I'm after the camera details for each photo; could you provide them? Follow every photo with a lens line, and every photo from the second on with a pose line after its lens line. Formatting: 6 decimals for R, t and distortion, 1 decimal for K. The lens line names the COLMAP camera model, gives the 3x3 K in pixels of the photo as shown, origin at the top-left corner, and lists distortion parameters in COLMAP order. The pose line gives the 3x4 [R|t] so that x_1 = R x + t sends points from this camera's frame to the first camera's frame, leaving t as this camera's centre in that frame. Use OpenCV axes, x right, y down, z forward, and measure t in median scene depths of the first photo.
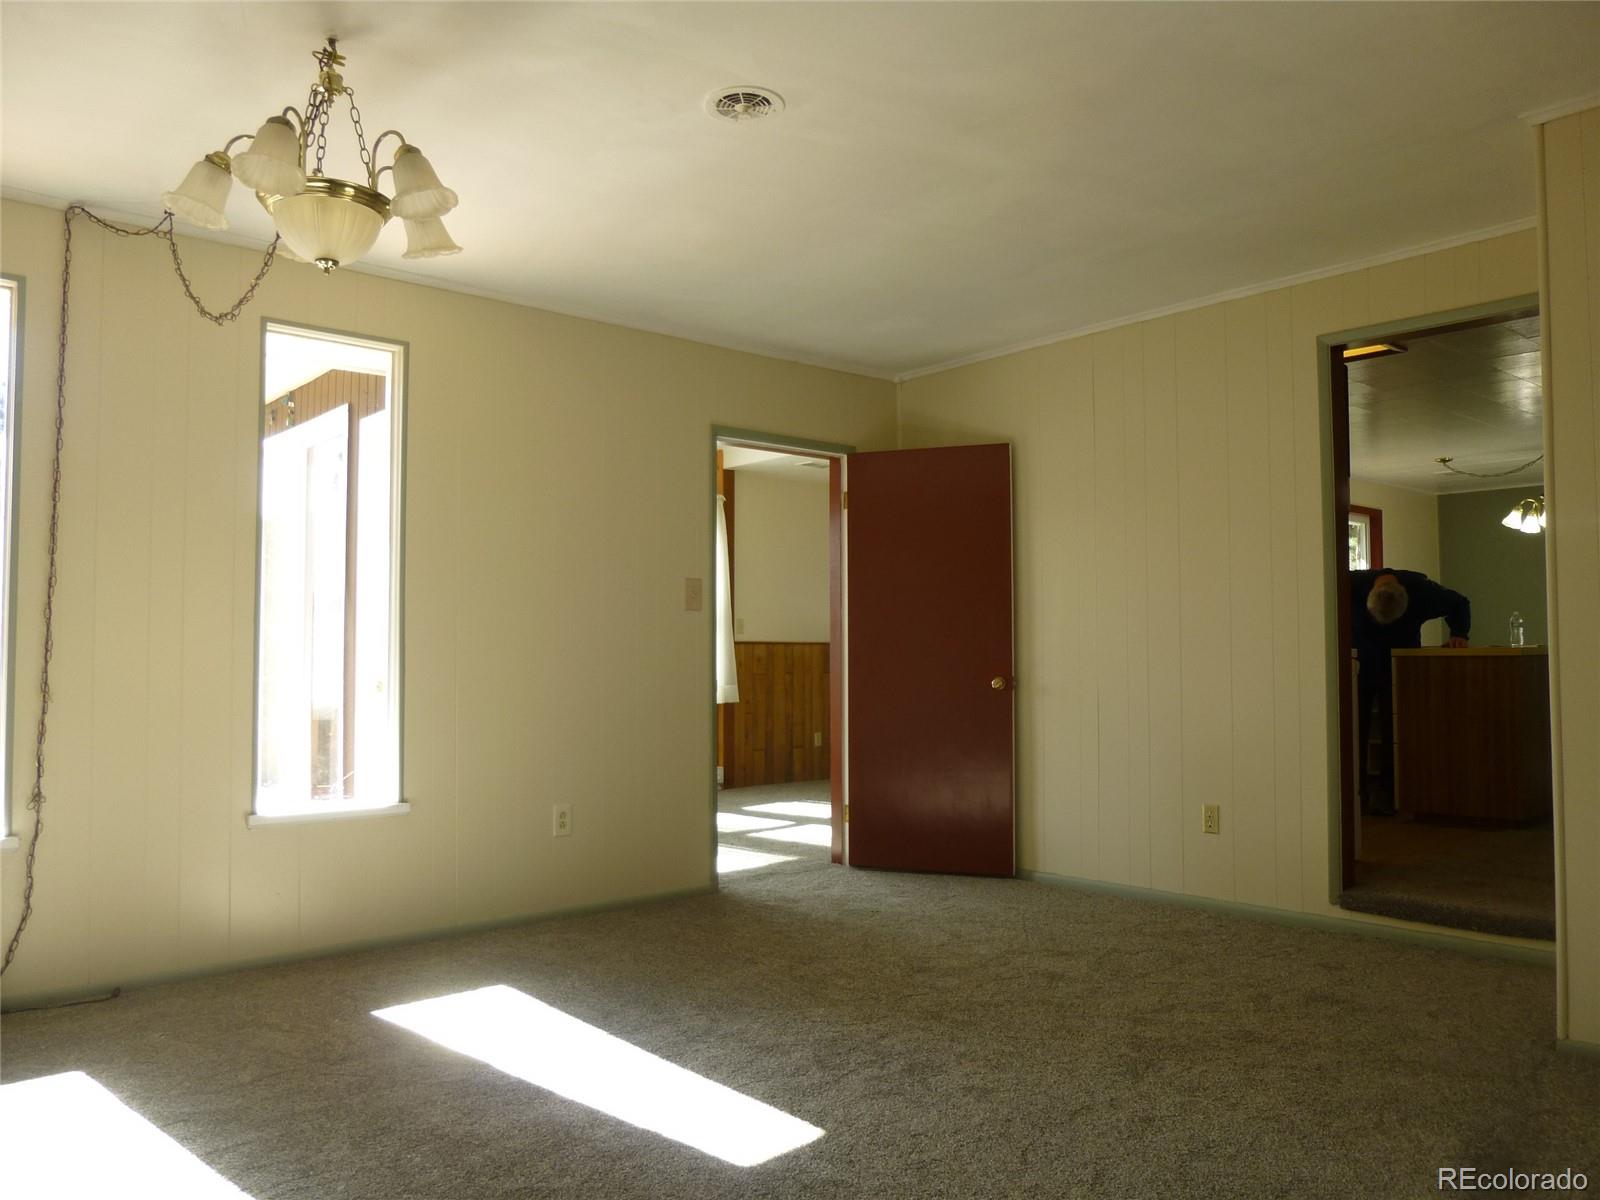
lens RADIAL K [[1190.4, 0, 807.1], [0, 1190.4, 604.3], [0, 0, 1]] dist [-0.068897, 0.047743]
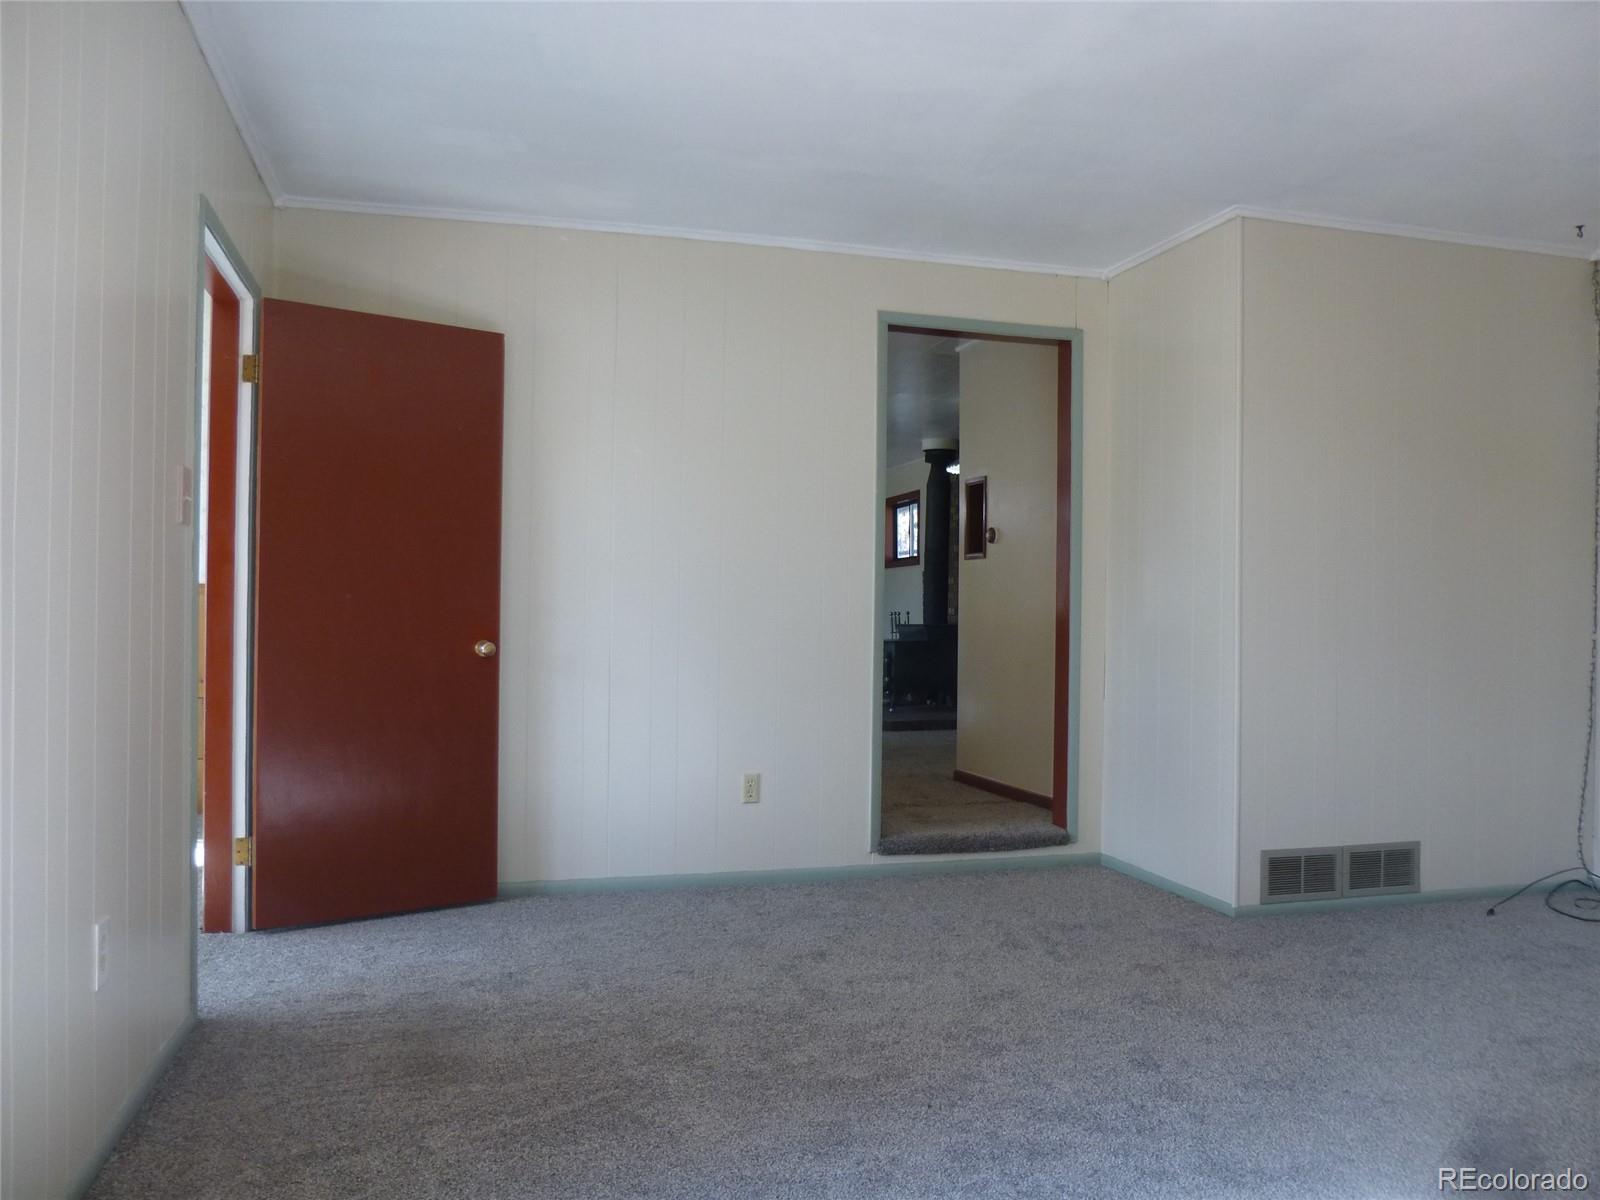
lens RADIAL K [[1190.4, 0, 807.1], [0, 1190.4, 604.3], [0, 0, 1]] dist [-0.068897, 0.047743]
pose [[0.435513, 0.017741, 0.900008, -0.543689], [-0.050131, 0.998732, 0.004571, 0.030164], [-0.898786, -0.047109, 0.435850, 0.596460]]
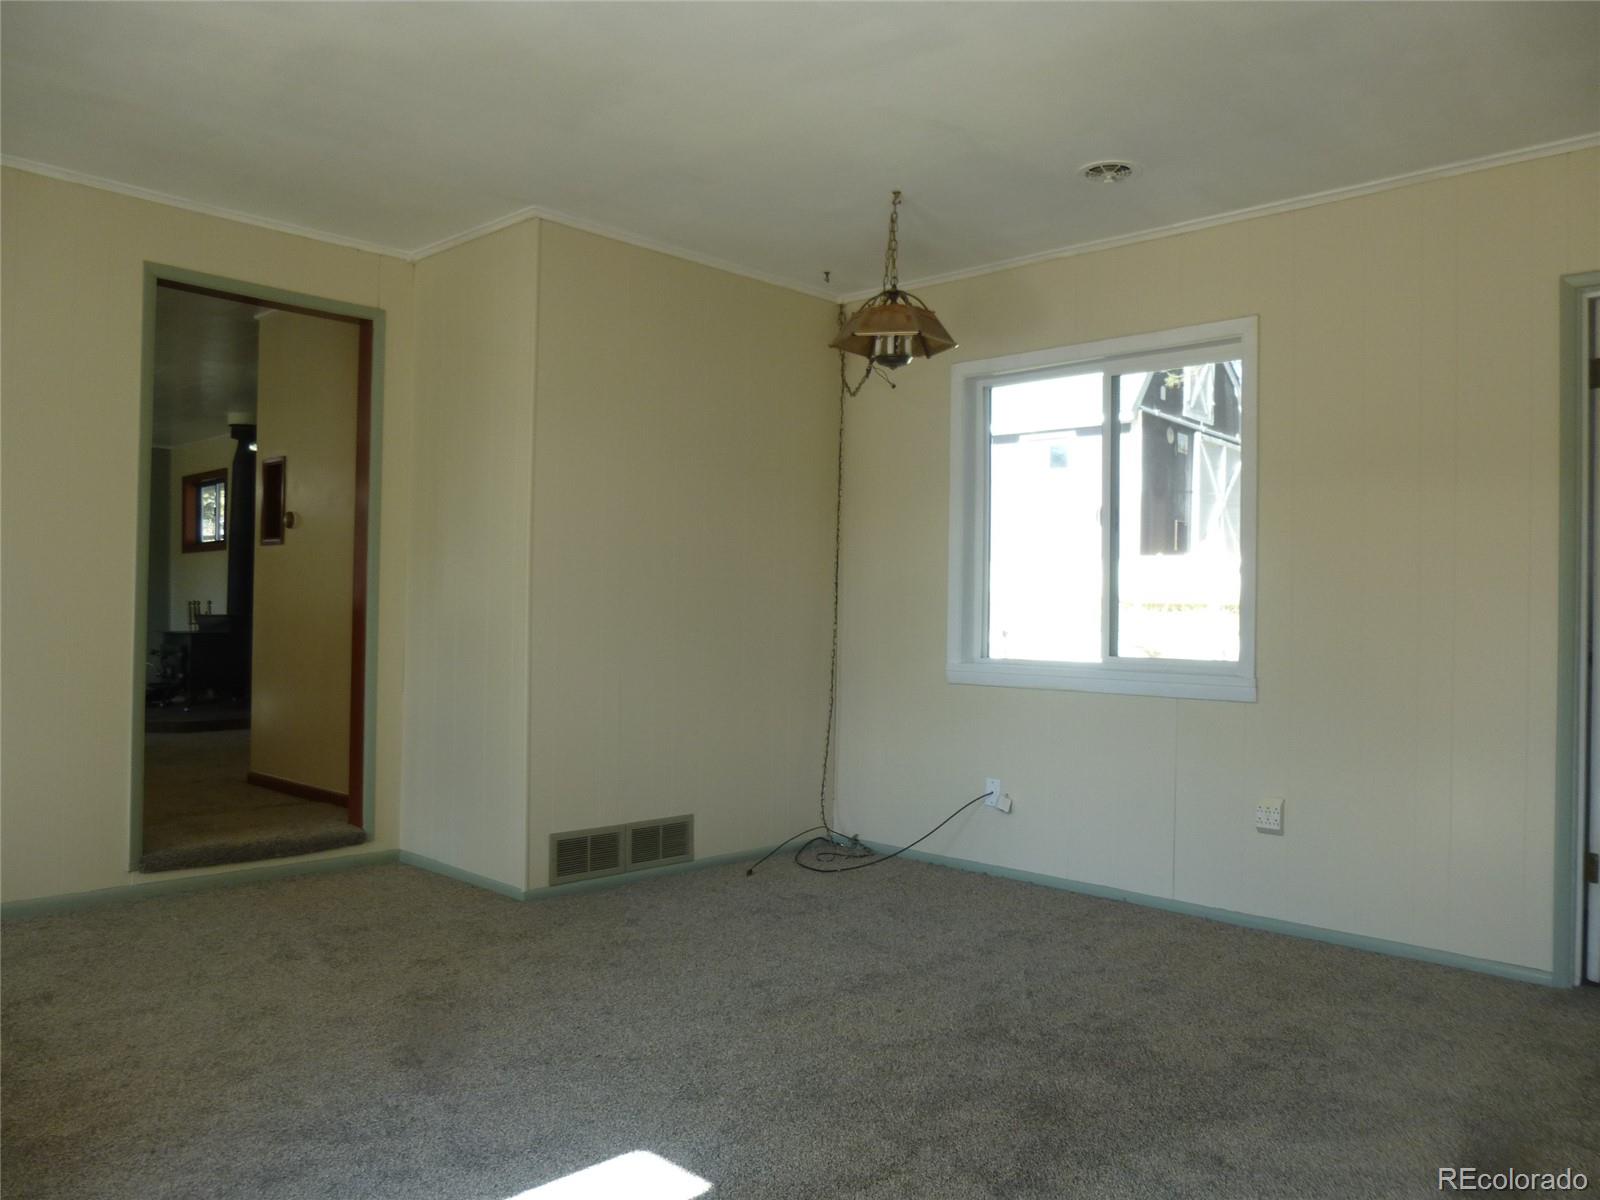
lens RADIAL K [[1190.4, 0, 807.1], [0, 1190.4, 604.3], [0, 0, 1]] dist [-0.068897, 0.047743]
pose [[-0.085965, 0.012562, 0.996219, -0.530632], [-0.056125, 0.998272, -0.017431, 0.028237], [-0.994716, -0.057412, -0.085111, 0.553994]]
